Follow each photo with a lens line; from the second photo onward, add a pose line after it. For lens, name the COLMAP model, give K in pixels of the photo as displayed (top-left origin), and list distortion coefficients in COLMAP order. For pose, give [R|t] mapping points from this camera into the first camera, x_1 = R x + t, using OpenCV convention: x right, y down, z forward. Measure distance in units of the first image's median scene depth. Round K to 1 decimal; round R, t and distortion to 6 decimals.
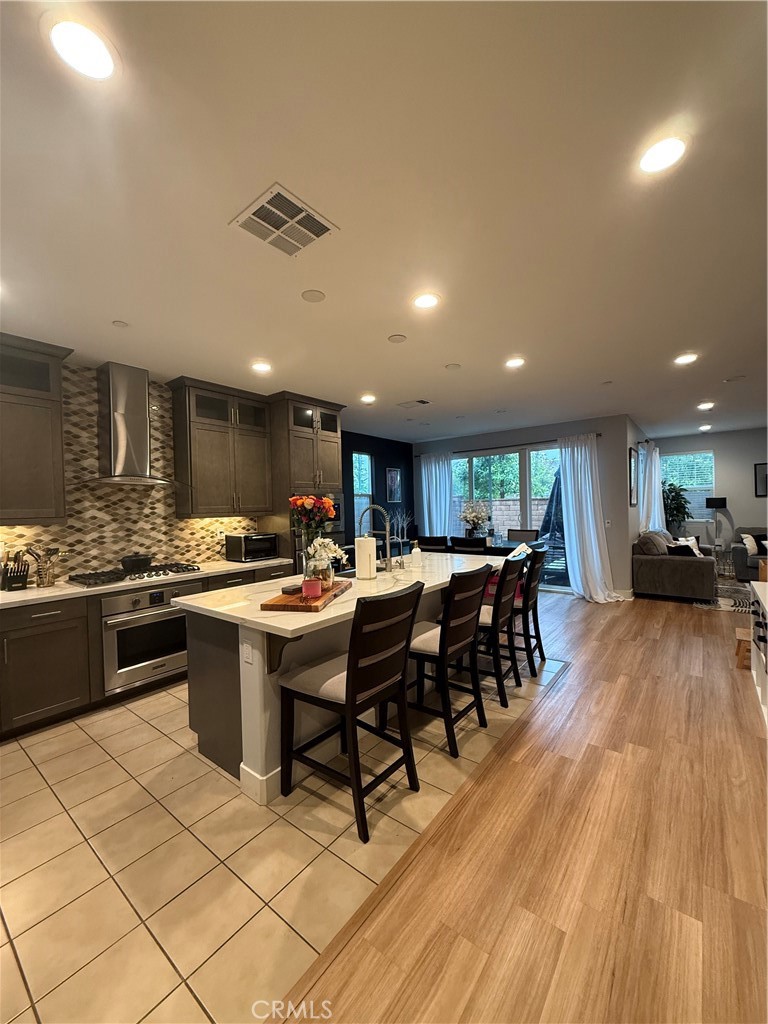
lens RADIAL K [[406.4, 0, 386.8], [0, 406.4, 510.1], [0, 0, 1]] dist [0.001691, 0.000897]
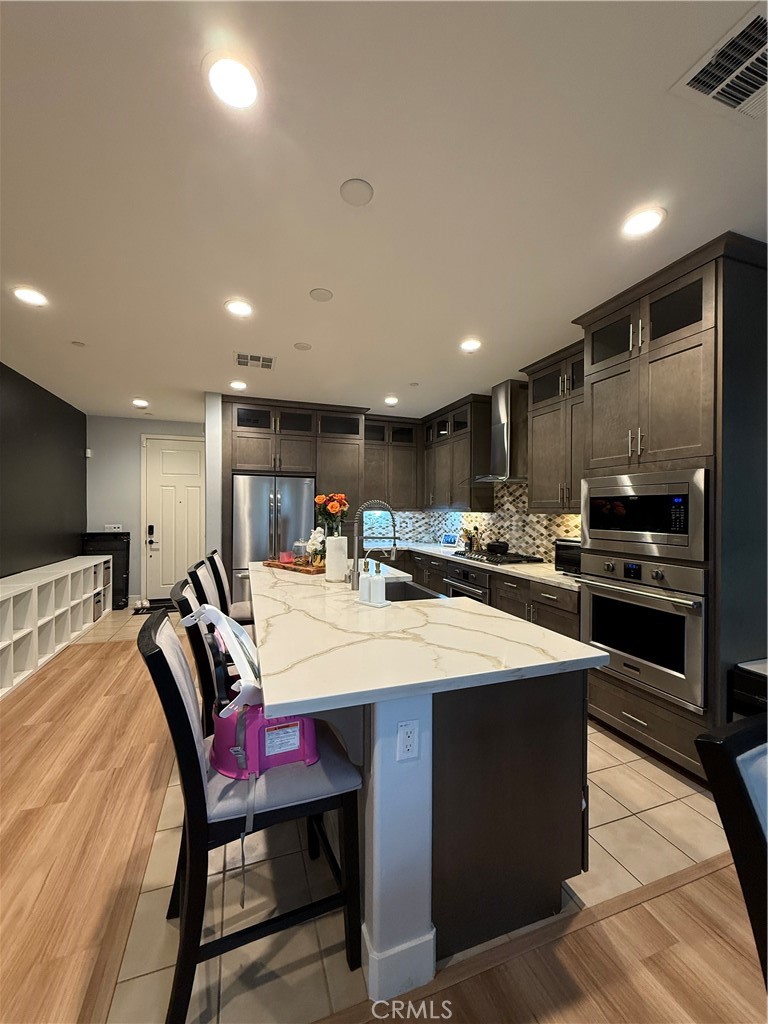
lens RADIAL K [[406.4, 0, 380.6], [0, 406.4, 511.2], [0, 0, 1]] dist [0.001691, 0.000897]
pose [[-0.548264, 0.024331, -0.835951, 0.564139], [-0.001799, 0.999540, 0.030272, -0.013549], [0.836303, 0.018101, -0.547968, 1.352390]]
